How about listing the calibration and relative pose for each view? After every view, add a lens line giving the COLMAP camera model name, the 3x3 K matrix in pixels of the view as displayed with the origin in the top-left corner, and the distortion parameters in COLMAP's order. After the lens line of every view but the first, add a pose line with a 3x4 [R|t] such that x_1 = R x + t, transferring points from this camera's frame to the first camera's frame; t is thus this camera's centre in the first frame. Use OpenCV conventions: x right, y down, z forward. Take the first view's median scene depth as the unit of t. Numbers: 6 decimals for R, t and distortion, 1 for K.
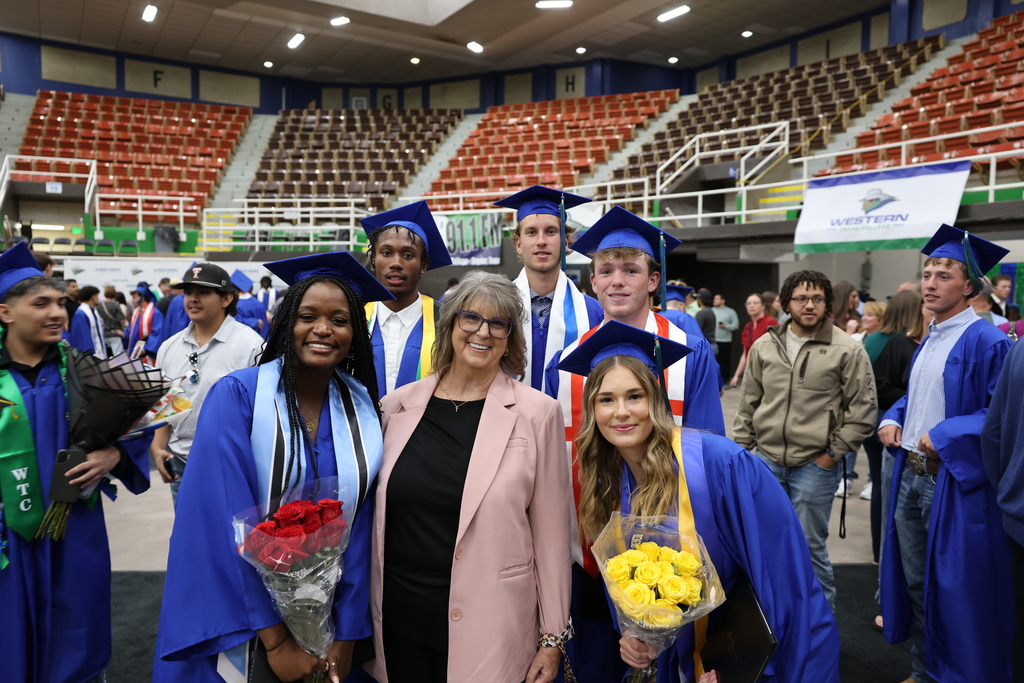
lens RADIAL K [[709.8, 0, 512.0], [0, 709.8, 341.5], [0, 0, 1]] dist [0.000291, -0.000437]
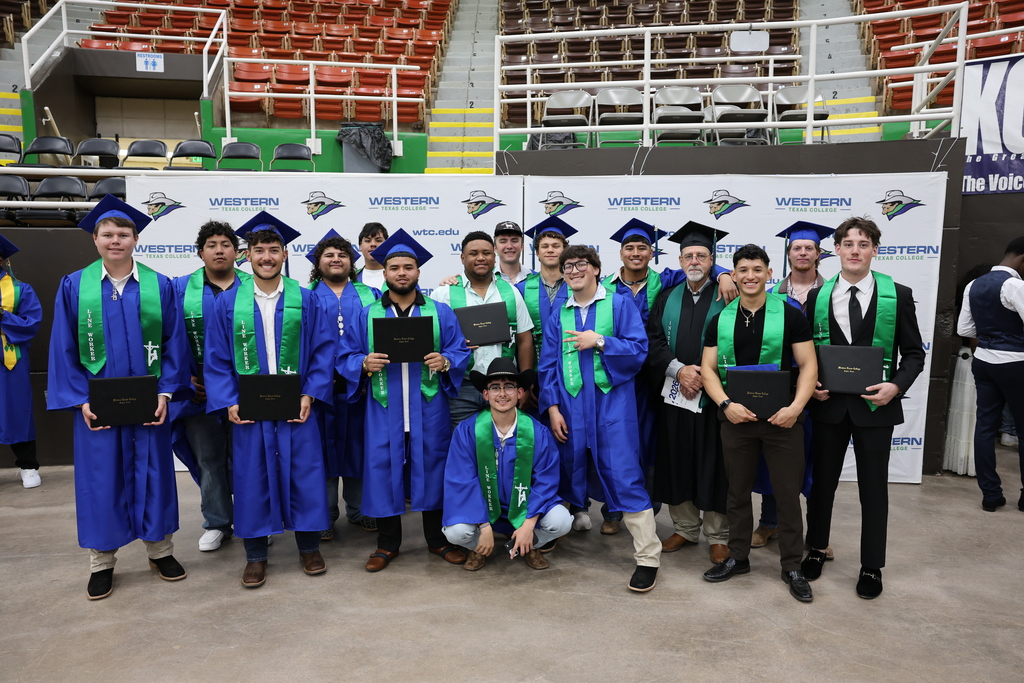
lens RADIAL K [[709.8, 0, 512.0], [0, 709.8, 341.5], [0, 0, 1]] dist [0.000291, -0.000437]
pose [[0.985390, 0.015652, -0.169595, -0.315290], [-0.009412, 0.999251, 0.037536, -0.040130], [0.170055, -0.035392, 0.984799, 0.562417]]
